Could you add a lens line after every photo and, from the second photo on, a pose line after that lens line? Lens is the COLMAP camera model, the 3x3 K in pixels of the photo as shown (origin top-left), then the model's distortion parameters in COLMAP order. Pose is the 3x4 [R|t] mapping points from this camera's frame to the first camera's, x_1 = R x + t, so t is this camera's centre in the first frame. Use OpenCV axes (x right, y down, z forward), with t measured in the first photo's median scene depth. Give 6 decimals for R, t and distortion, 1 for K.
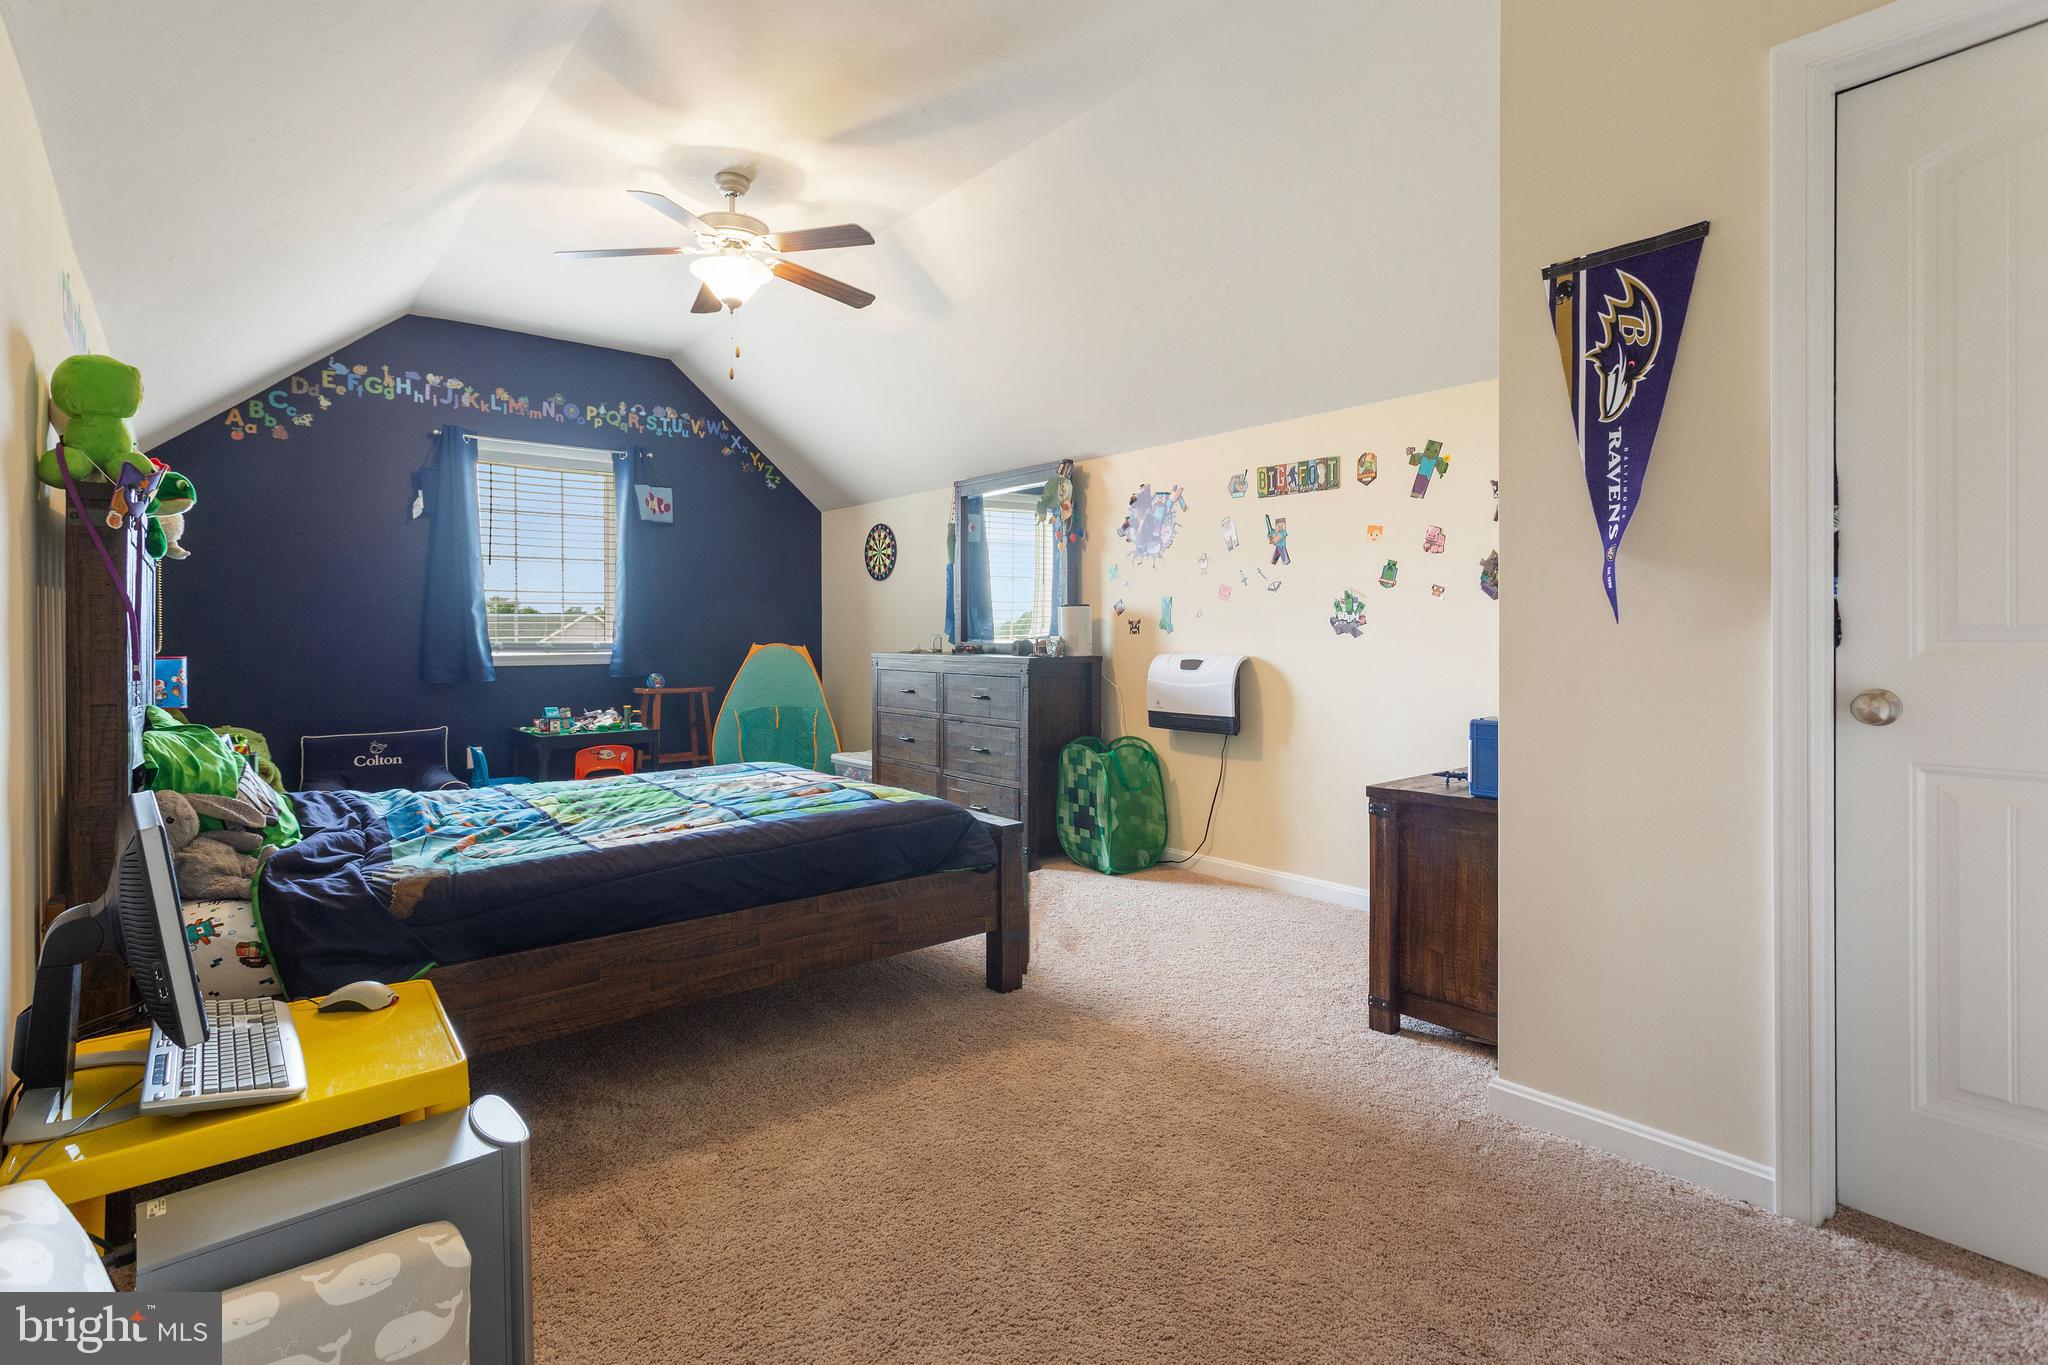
lens RADIAL K [[1000.1, 0, 1032.2], [0, 1000.1, 662.1], [0, 0, 1]] dist [0.001920, -0.000345]
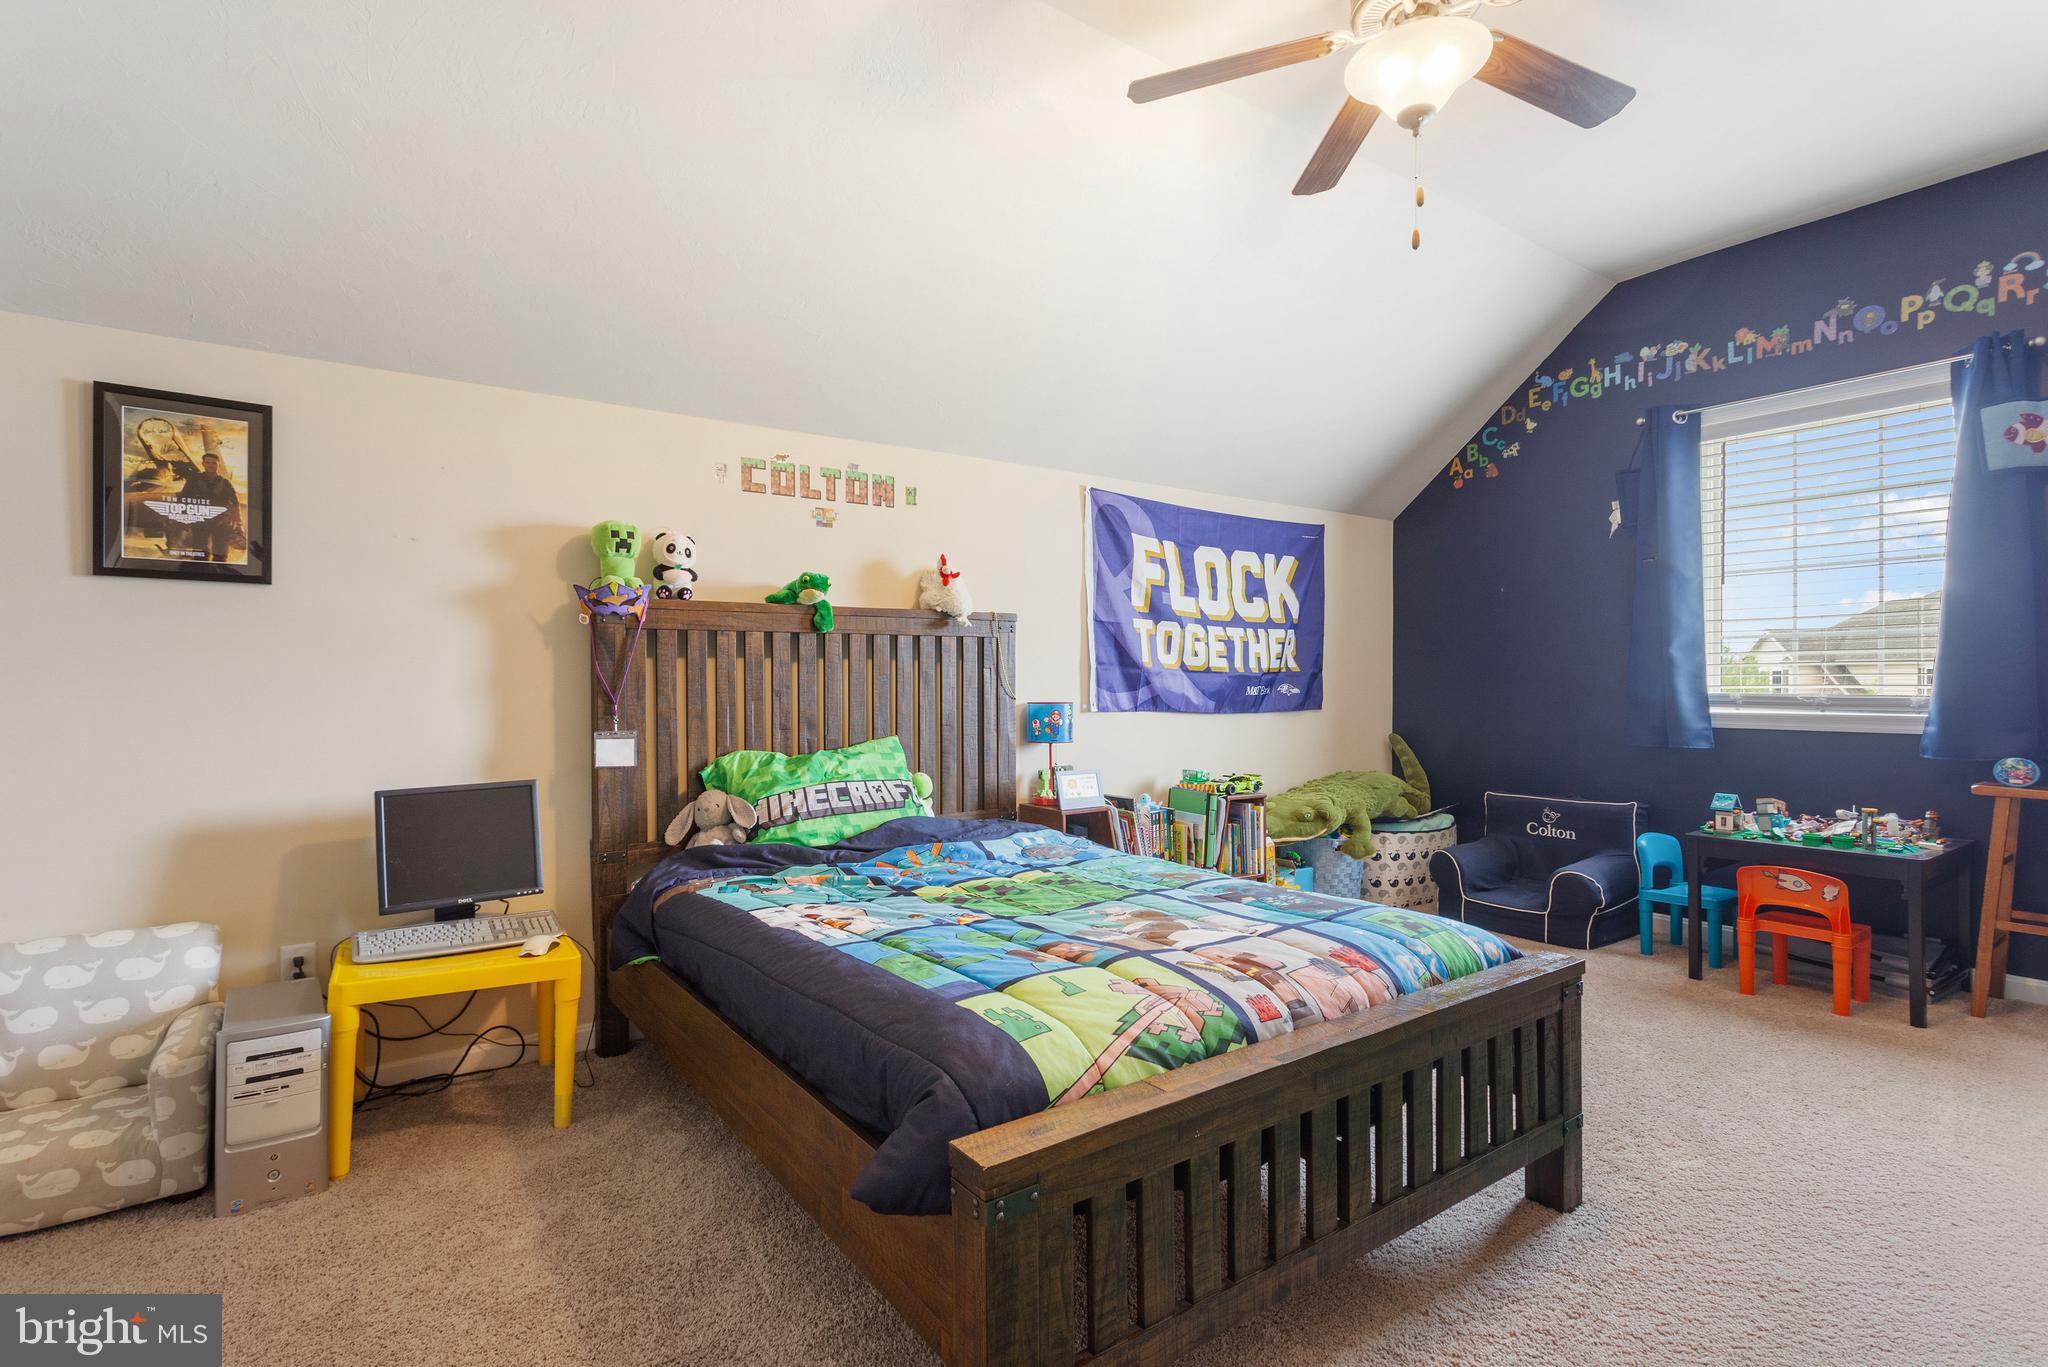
lens RADIAL K [[1000.1, 0, 1016.4], [0, 1000.1, 677.3], [0, 0, 1]] dist [0.001920, -0.000345]
pose [[-0.105212, 0.002343, -0.994447, 0.224810], [-0.019089, 0.999808, 0.004375, -0.025692], [0.994267, 0.019443, -0.105147, 0.601494]]
